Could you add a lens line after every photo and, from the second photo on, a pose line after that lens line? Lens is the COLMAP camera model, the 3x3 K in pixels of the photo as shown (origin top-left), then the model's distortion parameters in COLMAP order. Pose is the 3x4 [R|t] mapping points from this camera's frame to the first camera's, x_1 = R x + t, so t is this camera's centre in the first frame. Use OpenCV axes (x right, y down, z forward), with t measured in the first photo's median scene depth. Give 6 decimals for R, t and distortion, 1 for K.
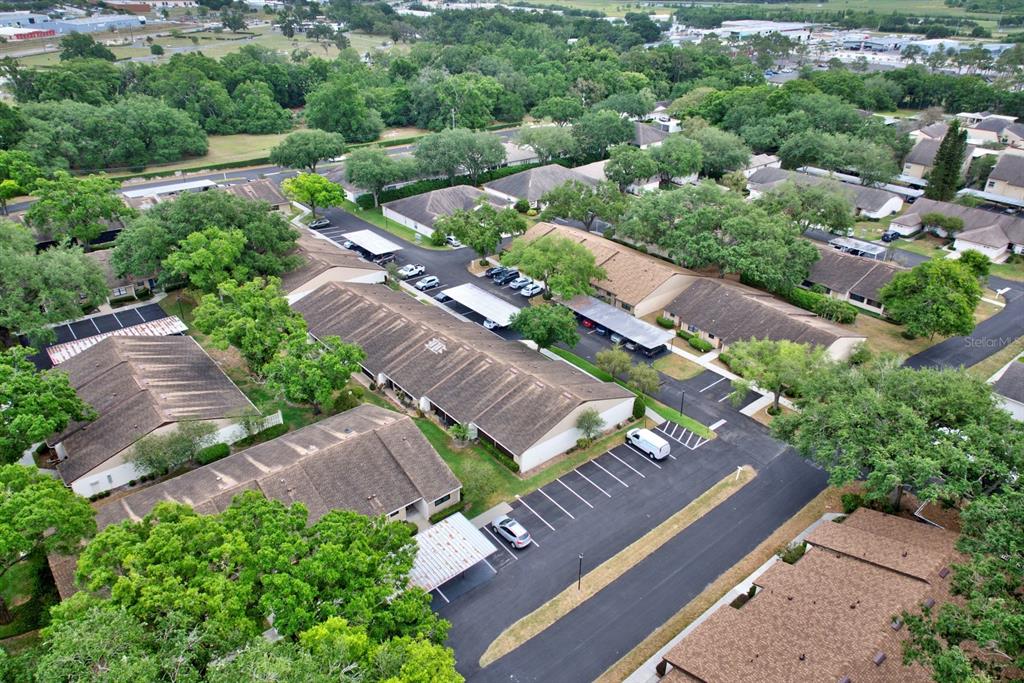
lens RADIAL K [[681.8, 0, 513.6], [0, 681.8, 343.5], [0, 0, 1]] dist [0.054814, -0.021308]
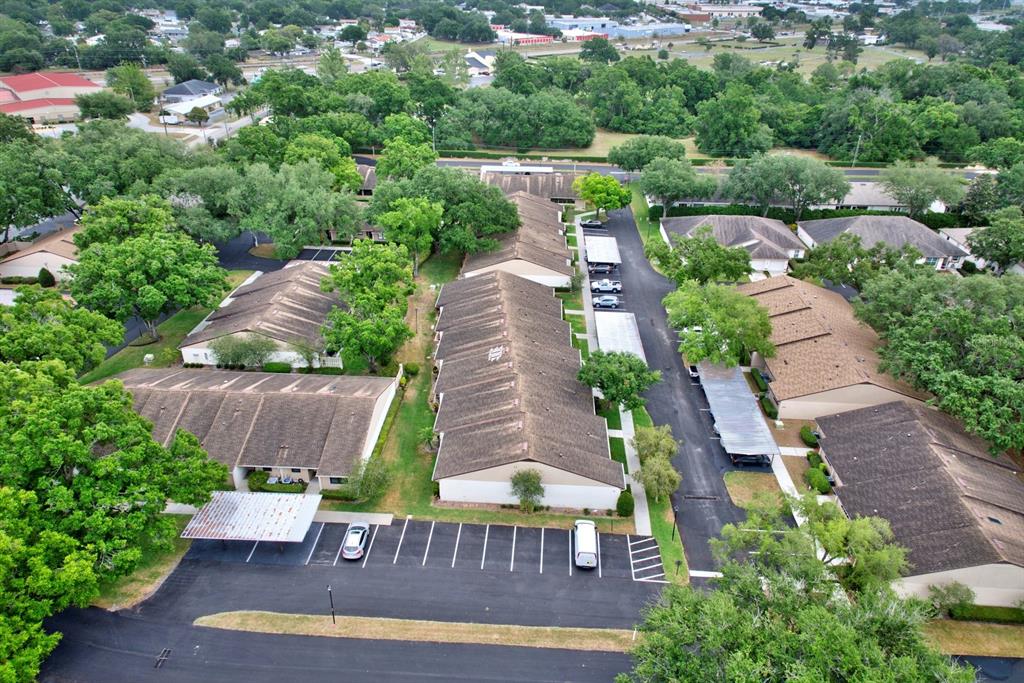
lens RADIAL K [[681.8, 0, 513.6], [0, 681.8, 339.5], [0, 0, 1]] dist [0.054814, -0.021308]
pose [[0.732746, 0.315337, -0.603031, 0.376489], [-0.325965, 0.940522, 0.095736, -0.090246], [0.597353, 0.126417, 0.791952, 0.188054]]
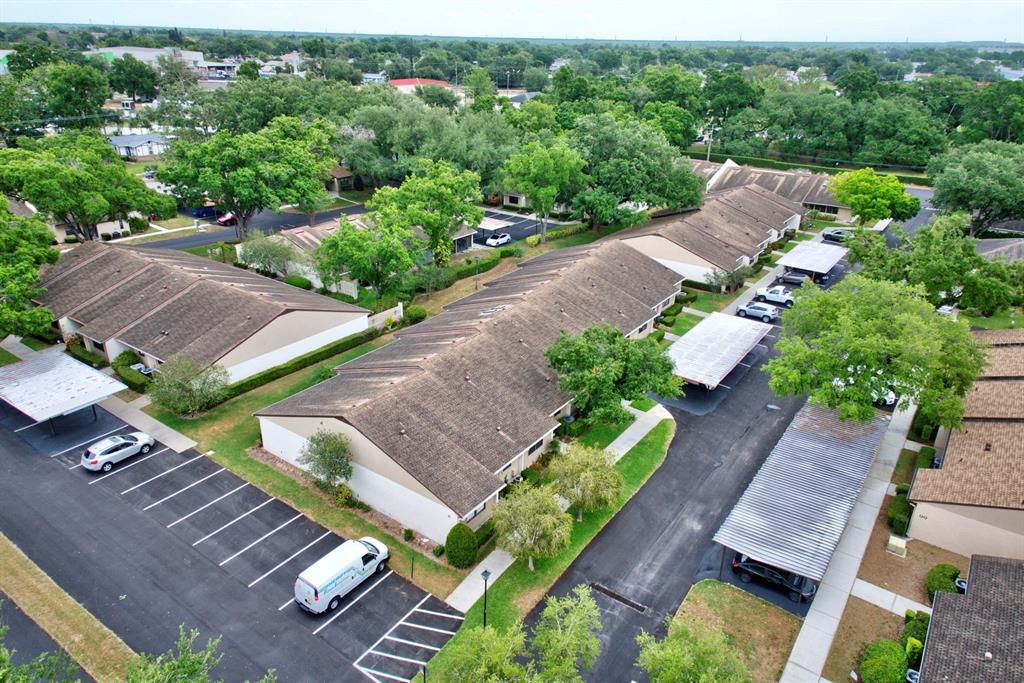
lens RADIAL K [[681.8, 0, 511.0], [0, 681.8, 341.2], [0, 0, 1]] dist [0.054814, -0.021308]
pose [[0.250922, 0.383468, -0.888814, 0.404384], [-0.471954, 0.850129, 0.233539, -0.108312], [0.845161, 0.360879, 0.394295, 0.584371]]
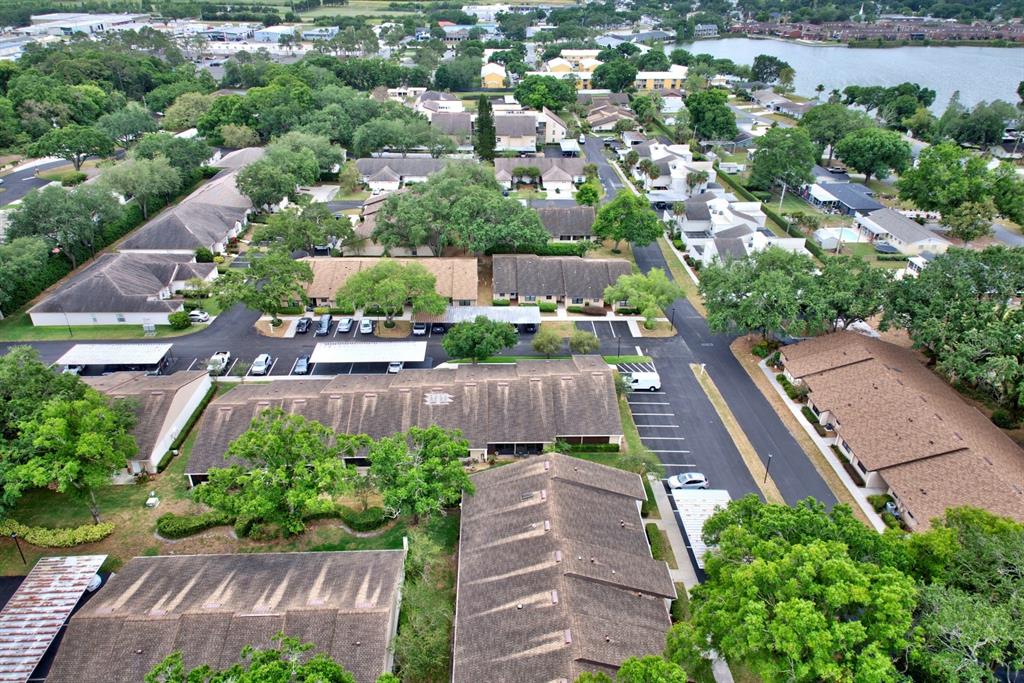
lens RADIAL K [[681.8, 0, 512.5], [0, 681.8, 340.6], [0, 0, 1]] dist [0.054814, -0.021308]
pose [[0.617032, -0.383510, 0.687162, -0.515120], [0.374209, 0.911158, 0.172506, -0.148980], [-0.692271, 0.150701, 0.705727, 0.199081]]
